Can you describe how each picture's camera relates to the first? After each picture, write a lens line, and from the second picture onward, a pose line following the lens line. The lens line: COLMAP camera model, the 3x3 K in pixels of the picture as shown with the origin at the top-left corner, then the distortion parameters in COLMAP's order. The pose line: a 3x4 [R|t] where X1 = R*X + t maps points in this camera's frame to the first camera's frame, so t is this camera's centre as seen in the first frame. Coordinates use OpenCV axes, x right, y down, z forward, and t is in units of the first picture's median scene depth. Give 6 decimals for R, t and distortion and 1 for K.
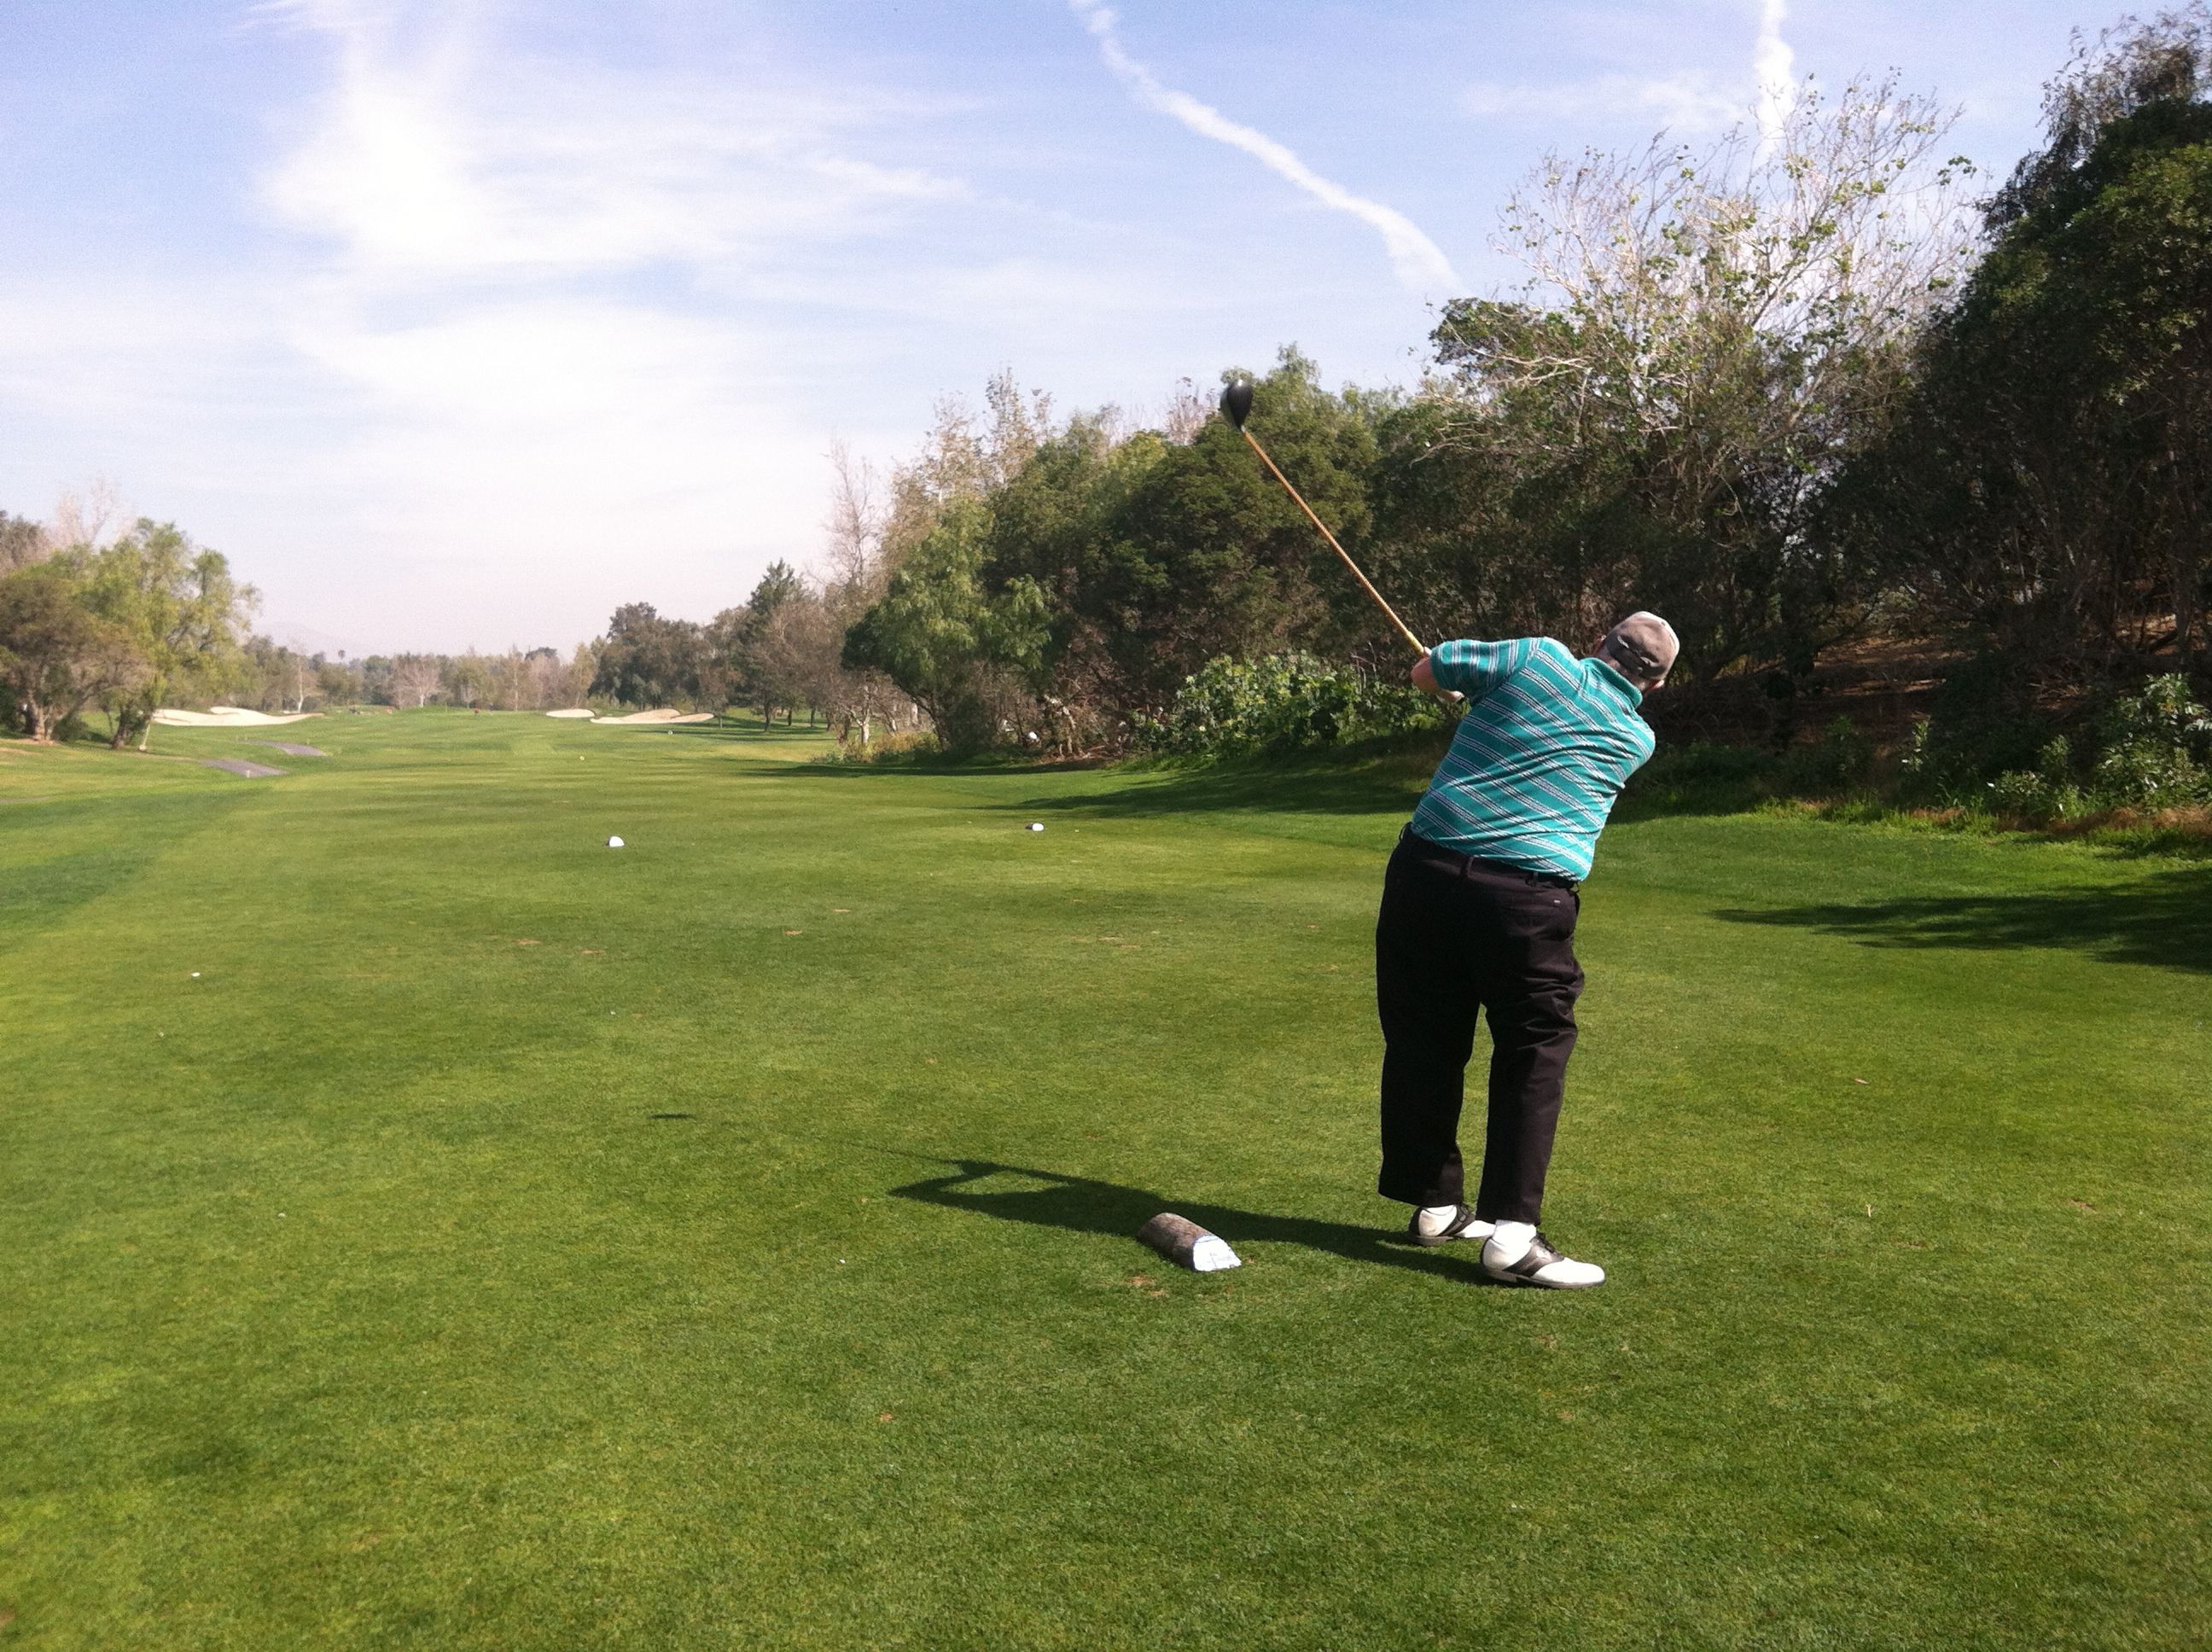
lens RADIAL K [[2176.0, 0, 1008.8], [0, 2176.0, 932.6], [0, 0, 1]] dist [0.015576, 0.000000]
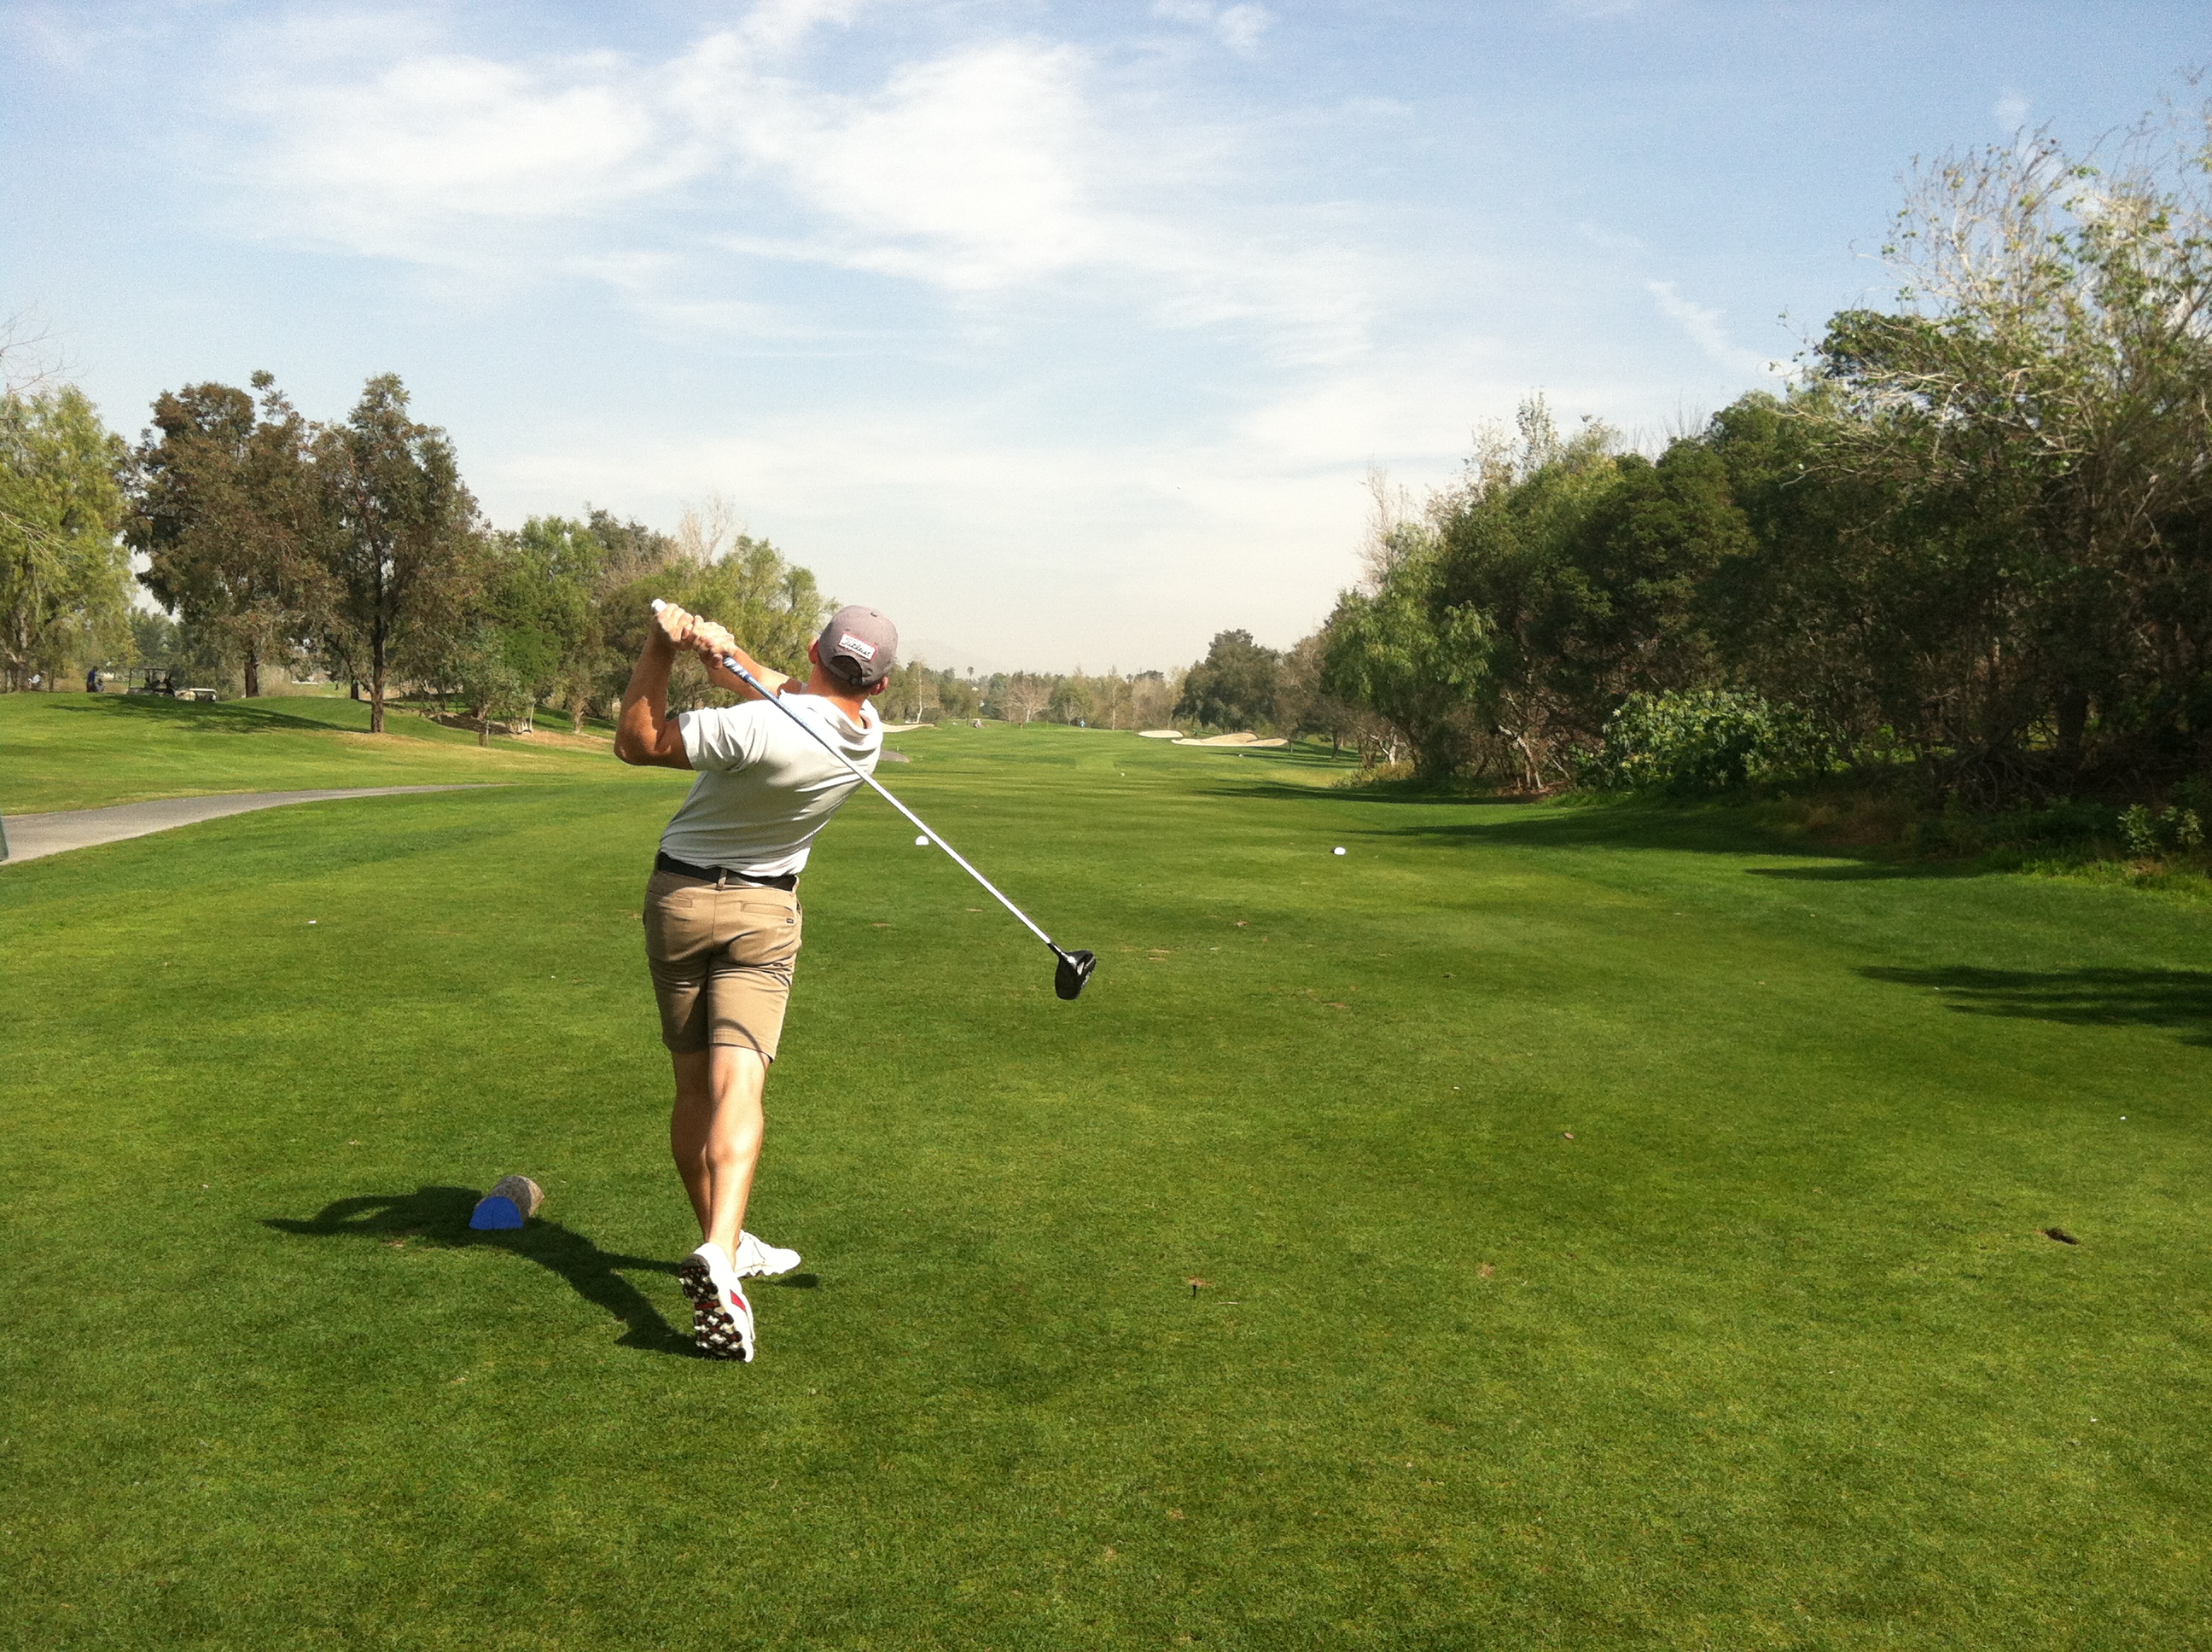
lens RADIAL K [[2176.0, 0, 1106.6], [0, 2176.0, 901.9], [0, 0, 1]] dist [0.015576, 0.000000]
pose [[0.956442, 0.062625, -0.285128, 0.099144], [-0.071244, 0.997259, -0.019948, 0.000805], [0.283097, 0.039392, 0.958282, 0.017096]]
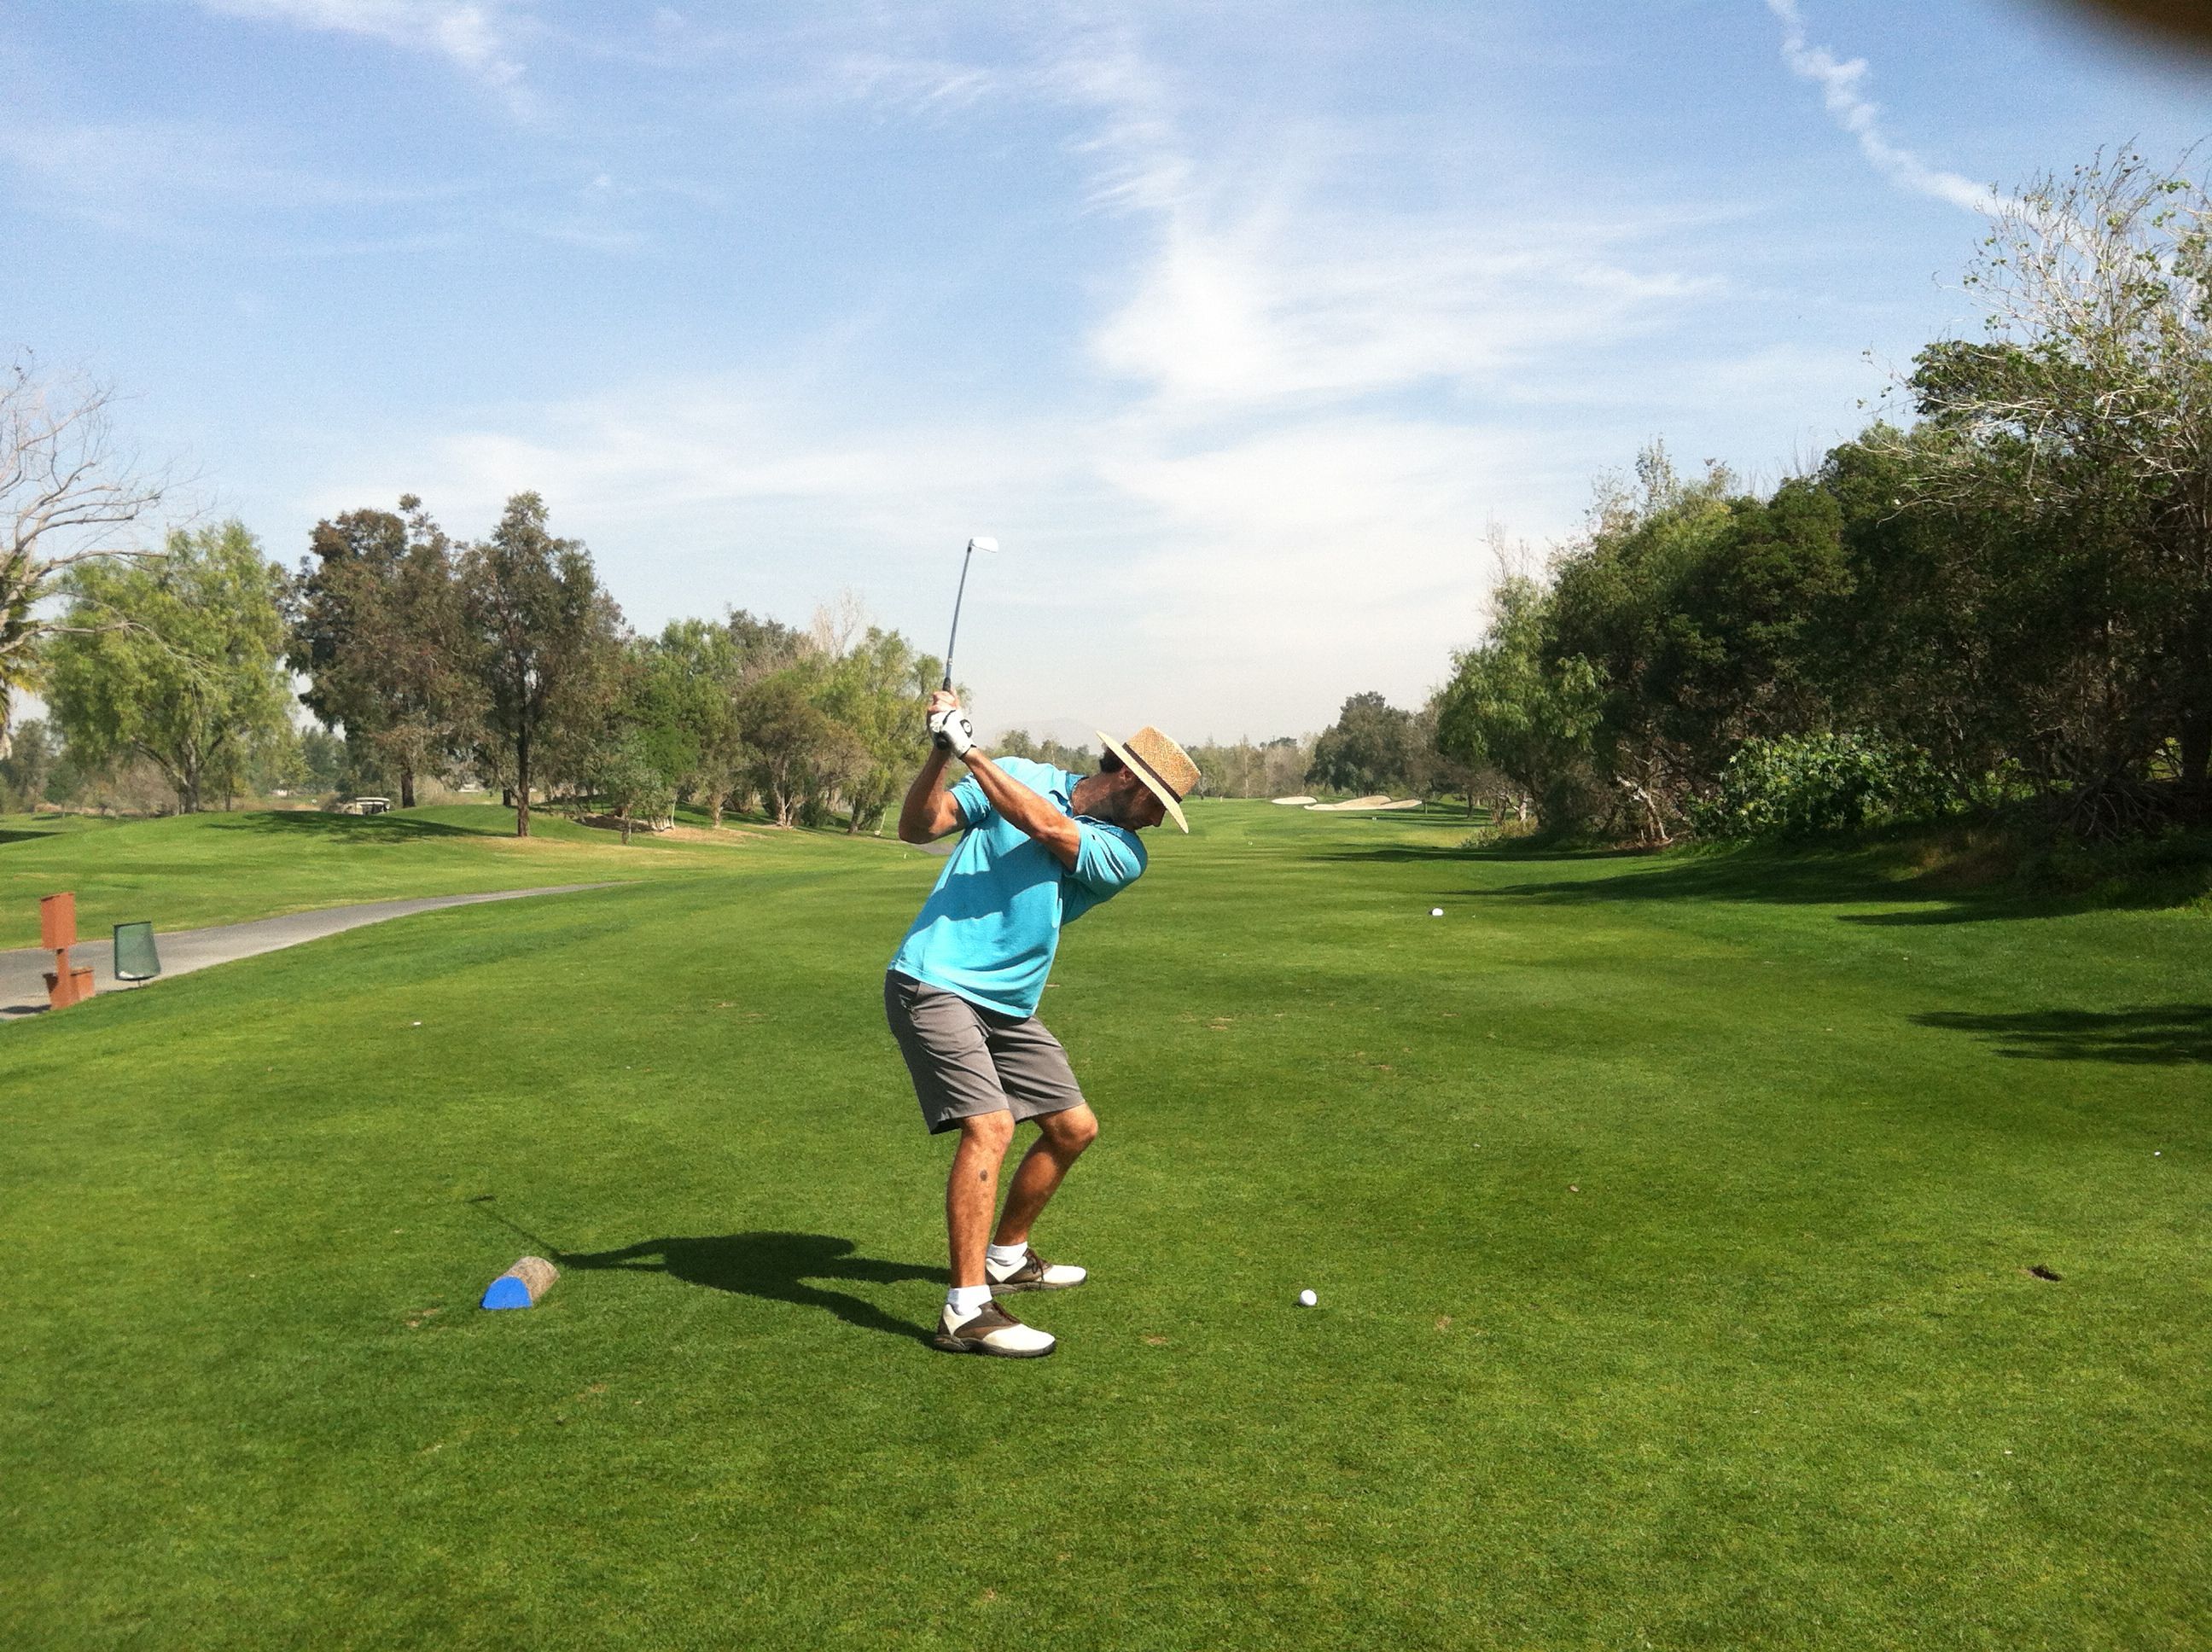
lens RADIAL K [[2176.0, 0, 1074.9], [0, 2176.0, 923.1], [0, 0, 1]] dist [0.015576, 0.000000]
pose [[0.929421, 0.015752, -0.368686, 0.112431], [-0.032251, 0.998733, -0.038630, 0.000044], [0.367610, 0.047794, 0.928751, 0.015660]]
